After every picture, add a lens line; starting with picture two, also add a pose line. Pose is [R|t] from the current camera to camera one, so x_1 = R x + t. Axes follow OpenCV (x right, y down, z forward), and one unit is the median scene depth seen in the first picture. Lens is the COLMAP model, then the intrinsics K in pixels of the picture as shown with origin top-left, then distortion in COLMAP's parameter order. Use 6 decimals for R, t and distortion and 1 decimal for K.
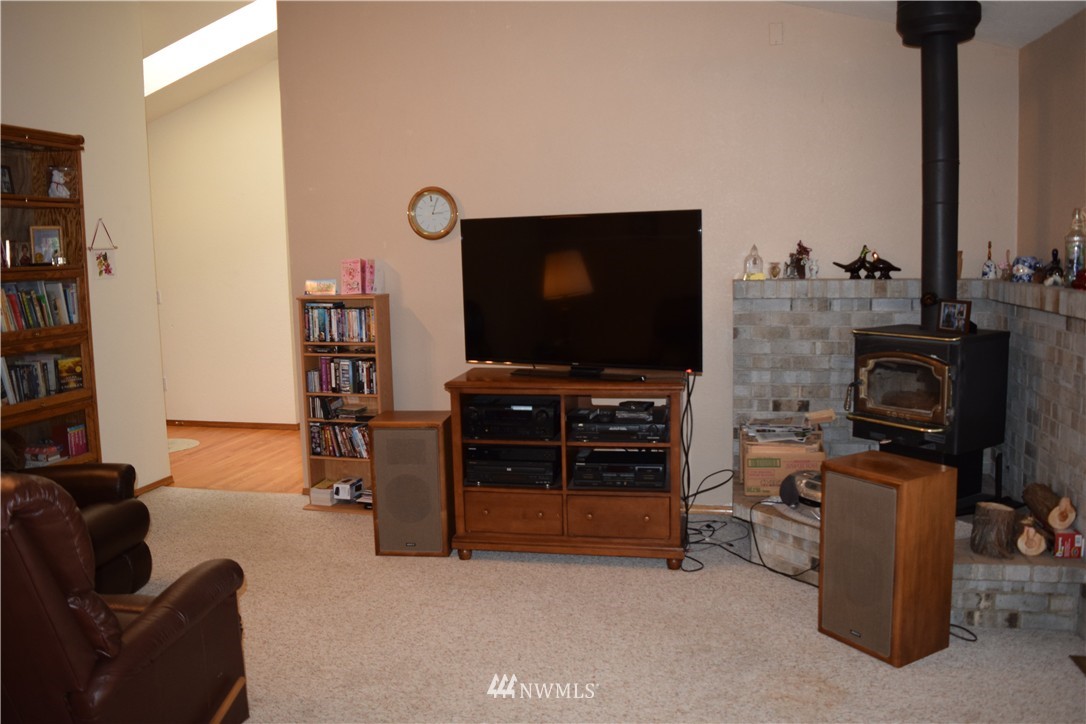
lens RADIAL K [[856.5, 0, 543.7], [0, 856.5, 359.3], [0, 0, 1]] dist [-0.094081, 0.022919]
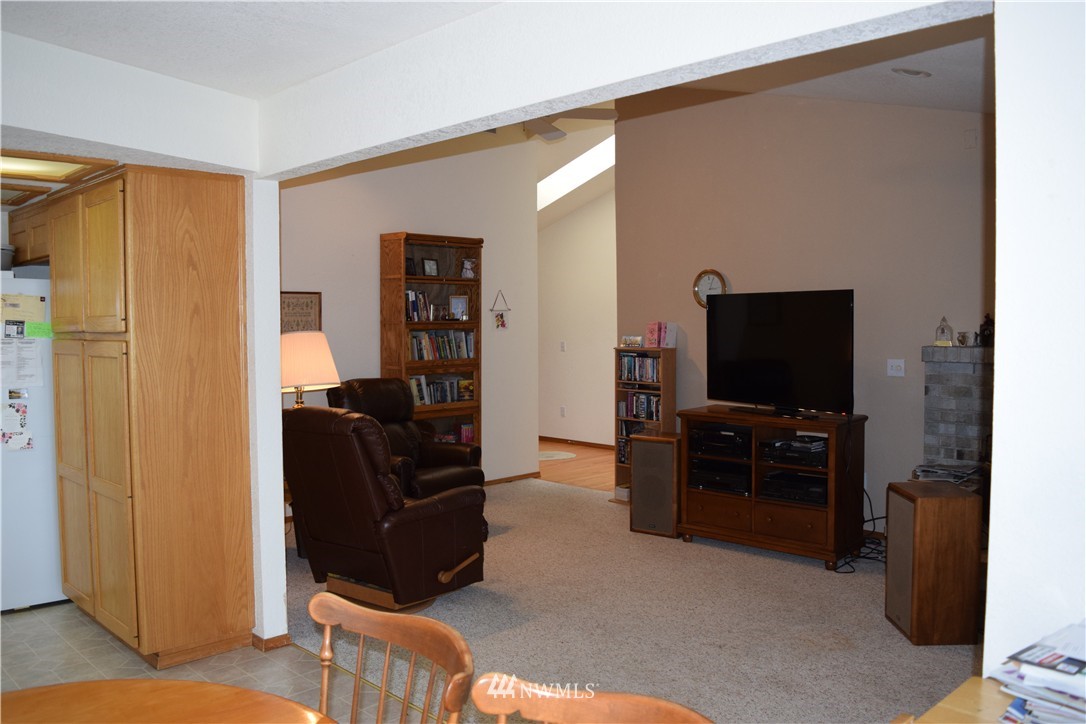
lens RADIAL K [[856.5, 0, 544.7], [0, 856.5, 363.3], [0, 0, 1]] dist [-0.094081, 0.022919]
pose [[0.847463, 0.044513, -0.528984, 0.398775], [-0.079696, 0.995853, -0.043878, 0.025960], [0.524838, 0.079342, 0.847496, -0.281795]]
